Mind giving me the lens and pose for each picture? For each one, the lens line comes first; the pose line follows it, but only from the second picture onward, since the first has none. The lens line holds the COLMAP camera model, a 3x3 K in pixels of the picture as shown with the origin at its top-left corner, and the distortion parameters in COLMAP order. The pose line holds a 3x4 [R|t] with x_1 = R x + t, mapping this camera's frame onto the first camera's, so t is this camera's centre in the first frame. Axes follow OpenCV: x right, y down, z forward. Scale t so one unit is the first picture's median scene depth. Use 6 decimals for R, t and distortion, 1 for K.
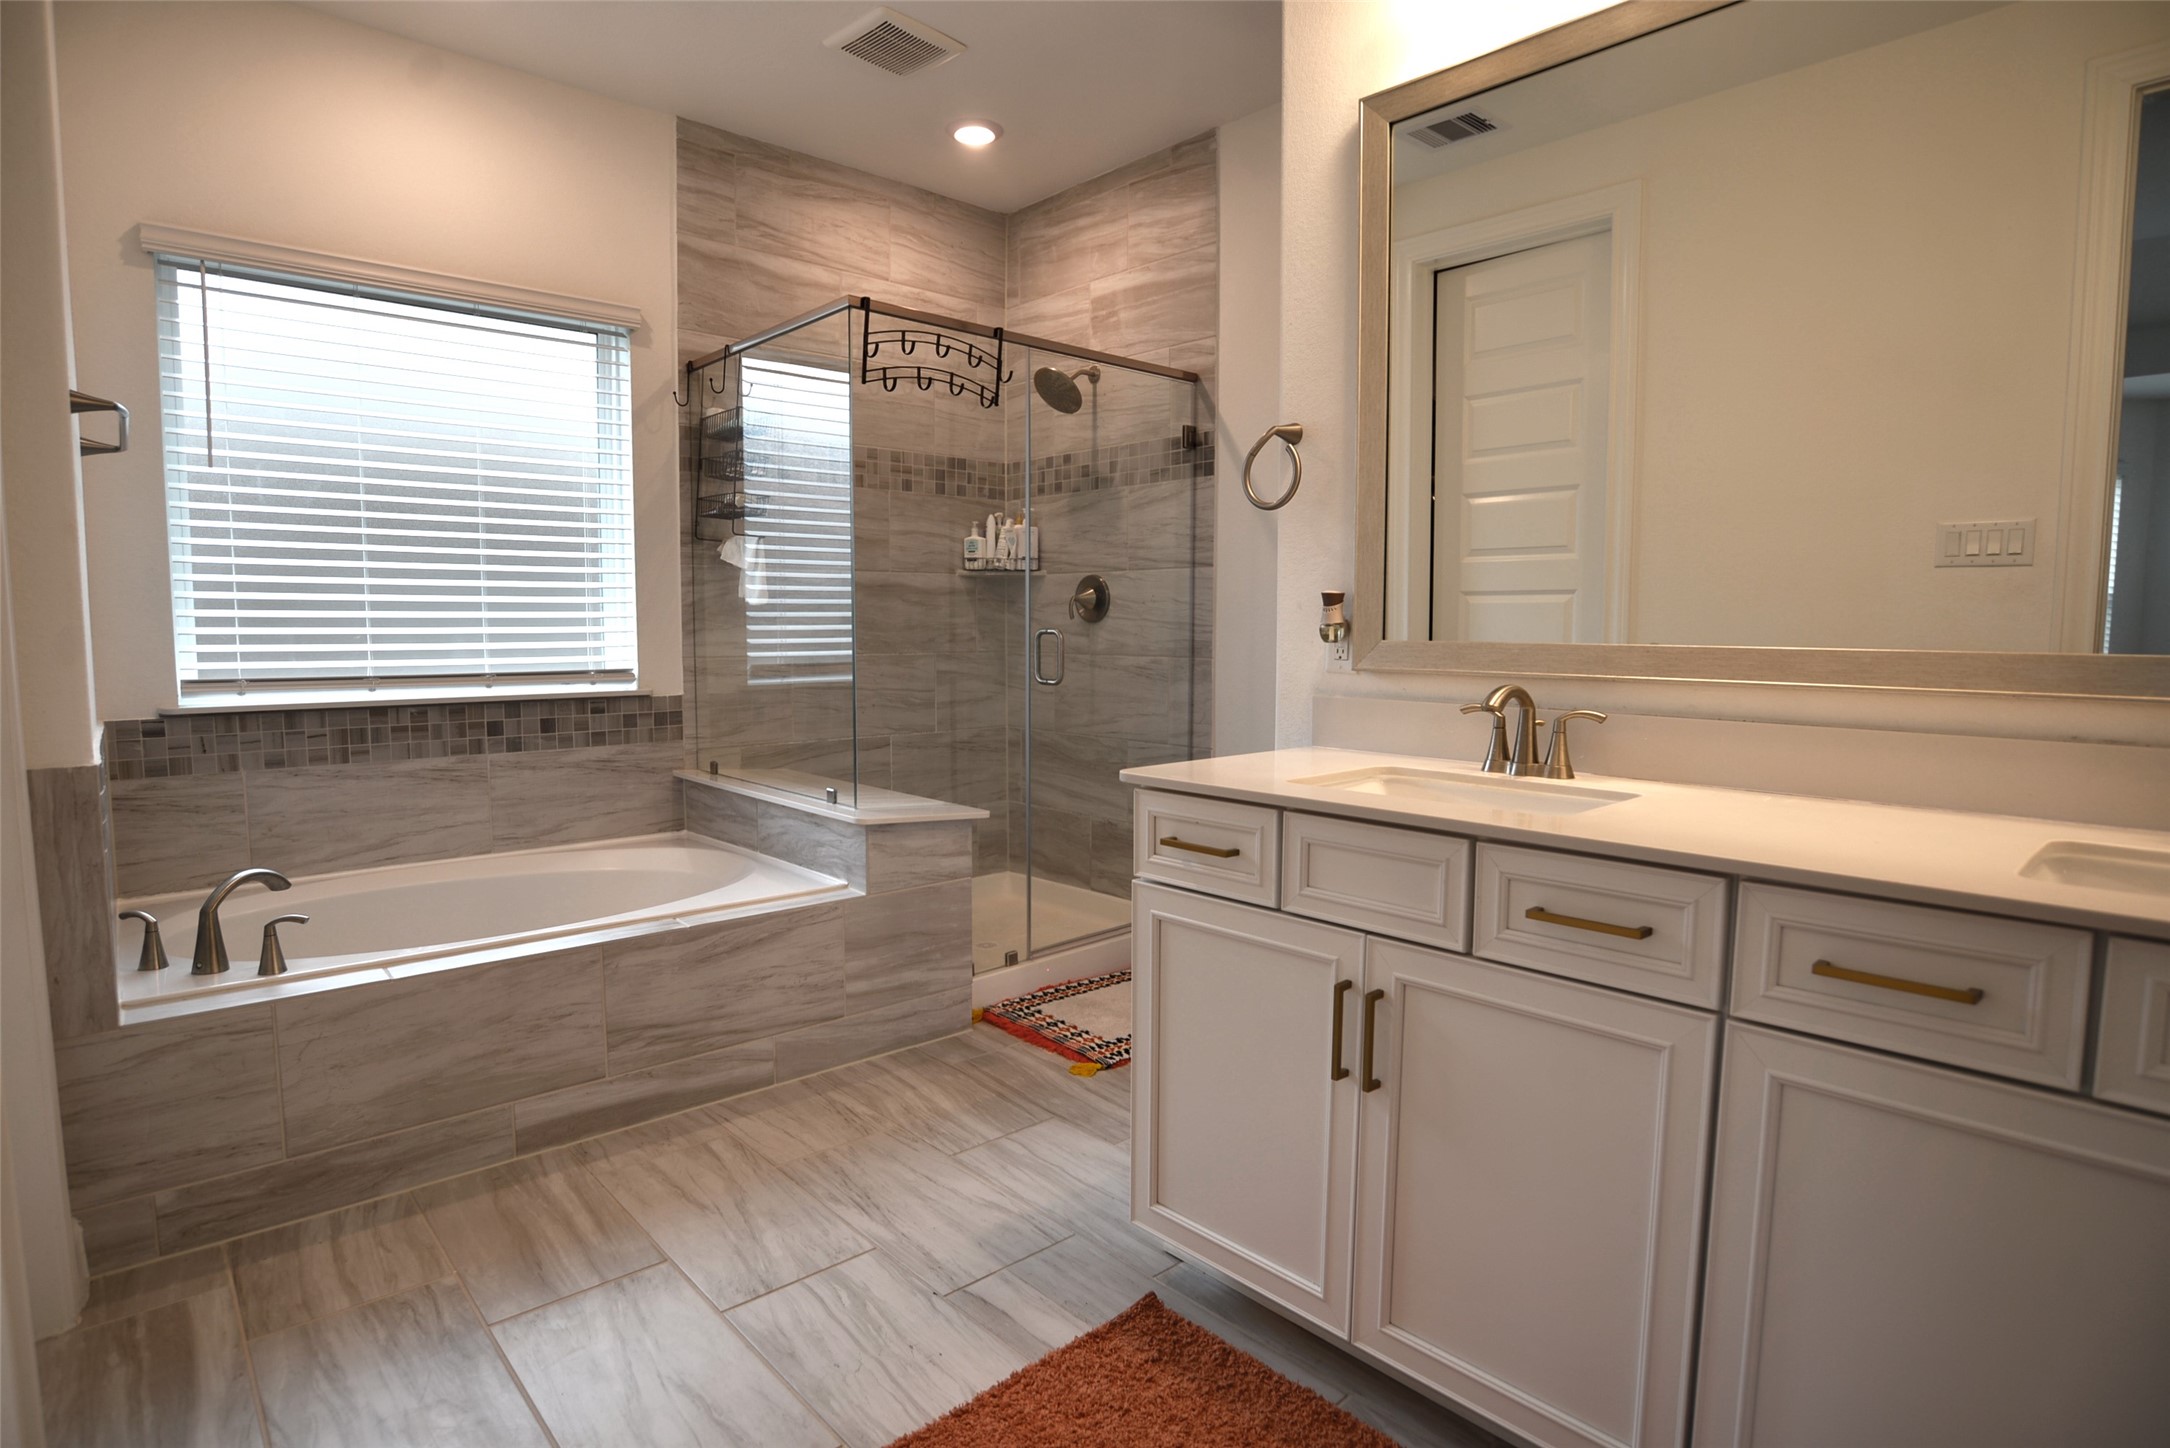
lens RADIAL K [[1117.4, 0, 1082.1], [0, 1117.4, 723.5], [0, 0, 1]] dist [-0.066329, 0.024172]
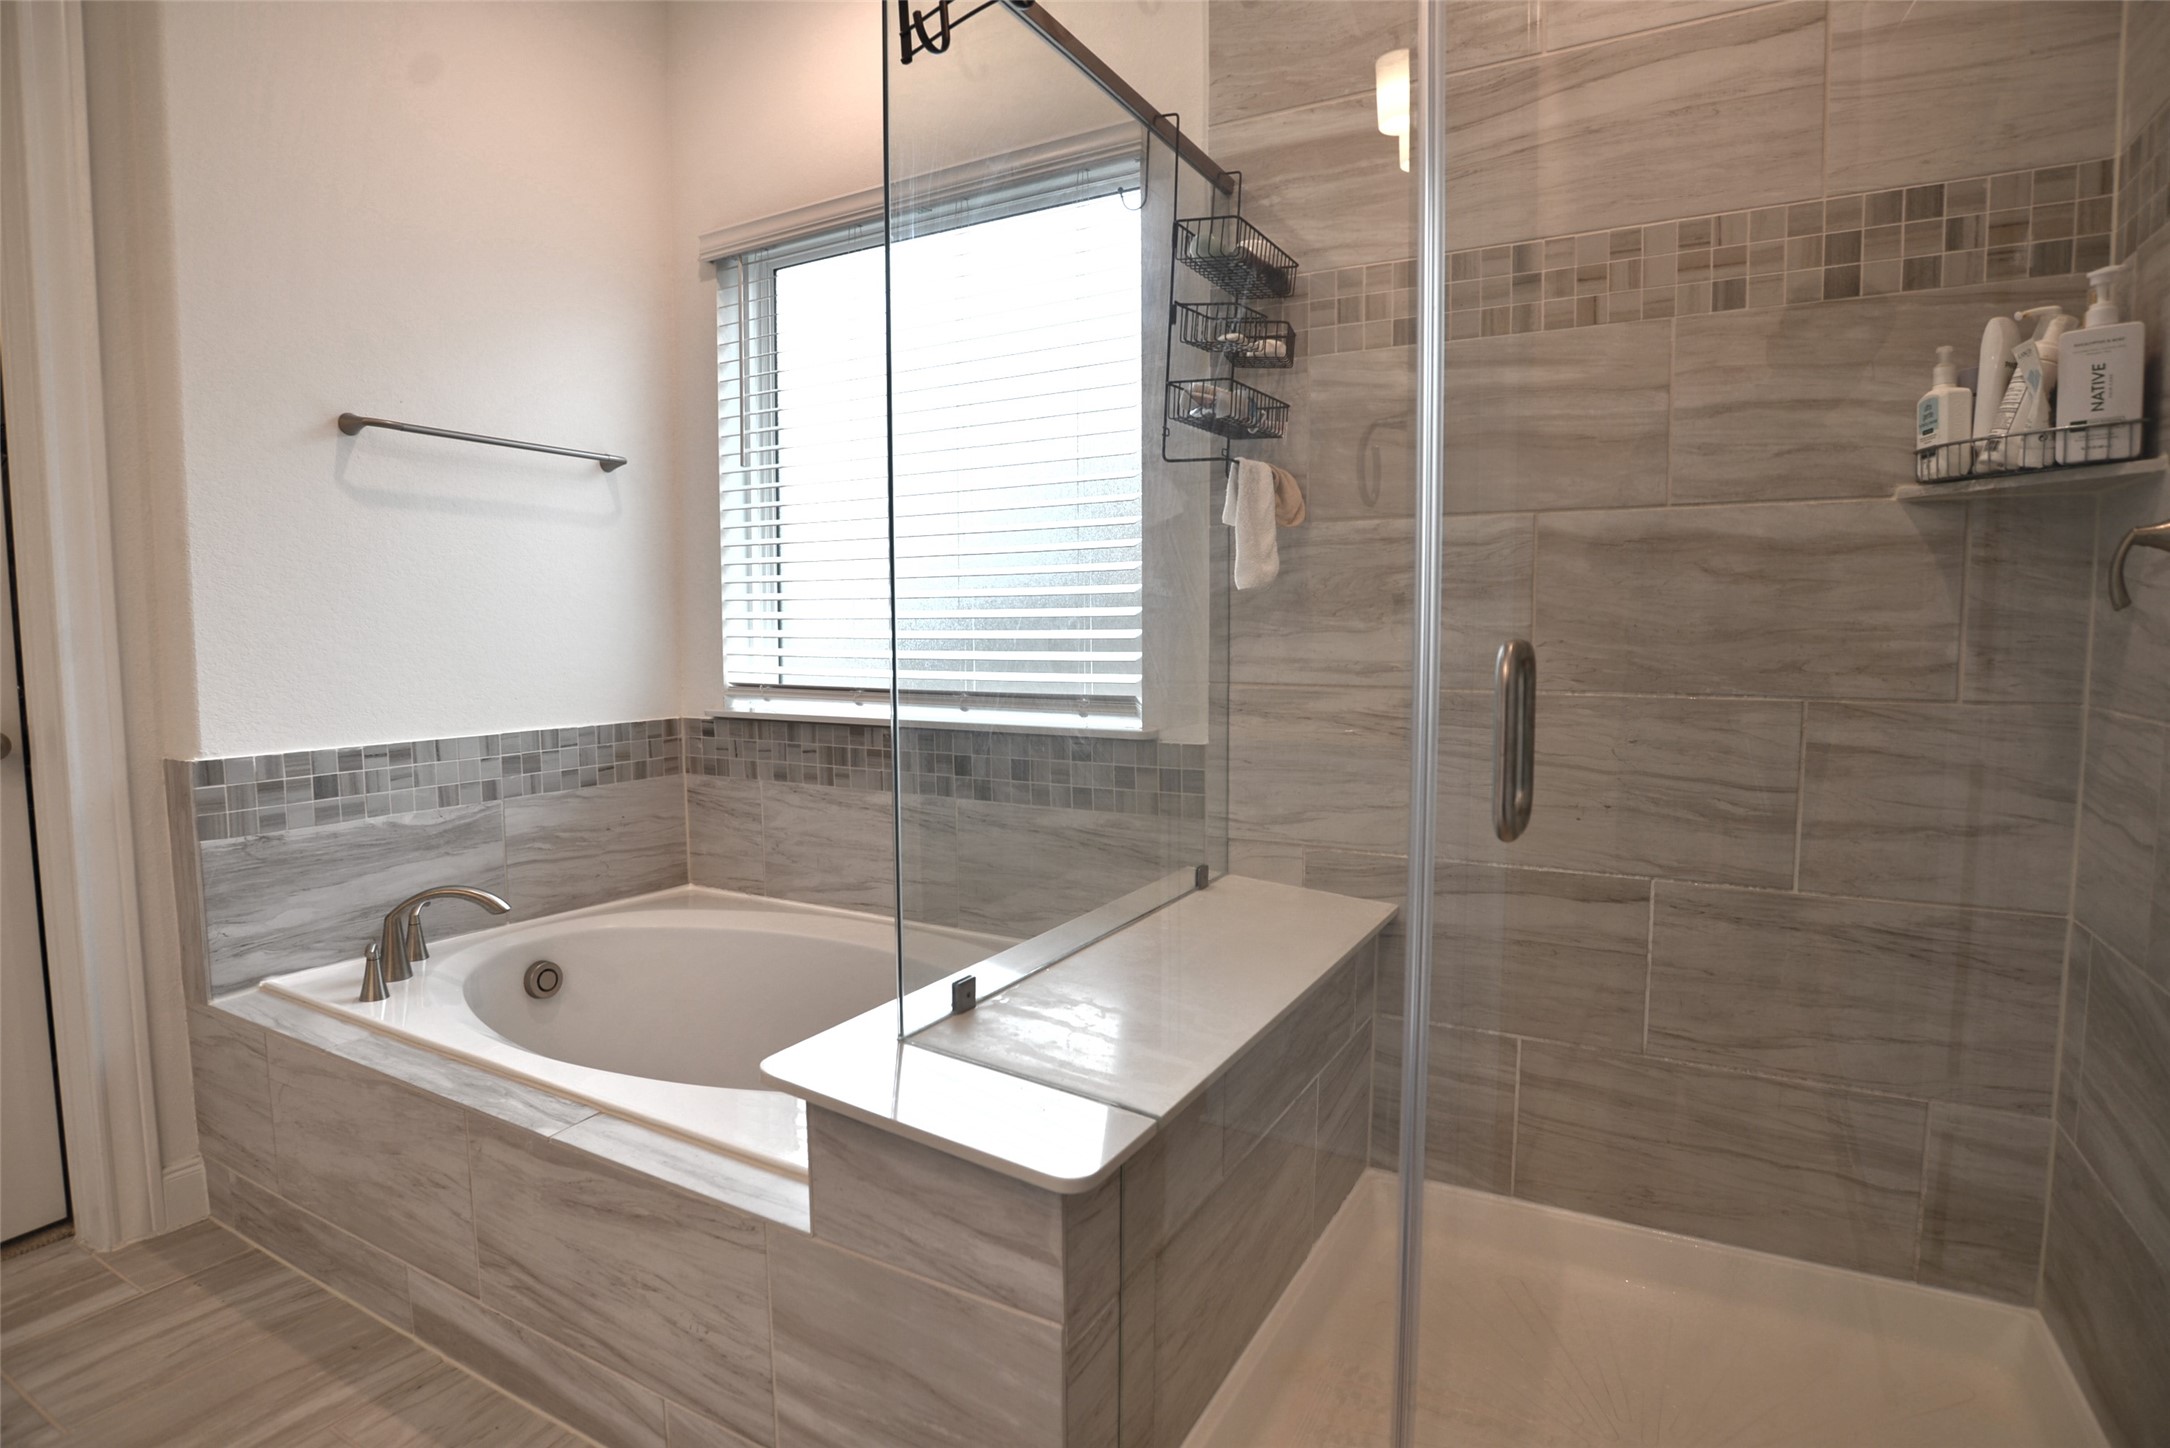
lens RADIAL K [[1117.4, 0, 1085.6], [0, 1117.4, 717.6], [0, 0, 1]] dist [-0.066329, 0.024172]
pose [[0.309108, 0.072744, -0.948241, 0.200123], [-0.081084, 0.995456, 0.049934, -0.068362], [0.947564, 0.061452, 0.313602, 0.782395]]
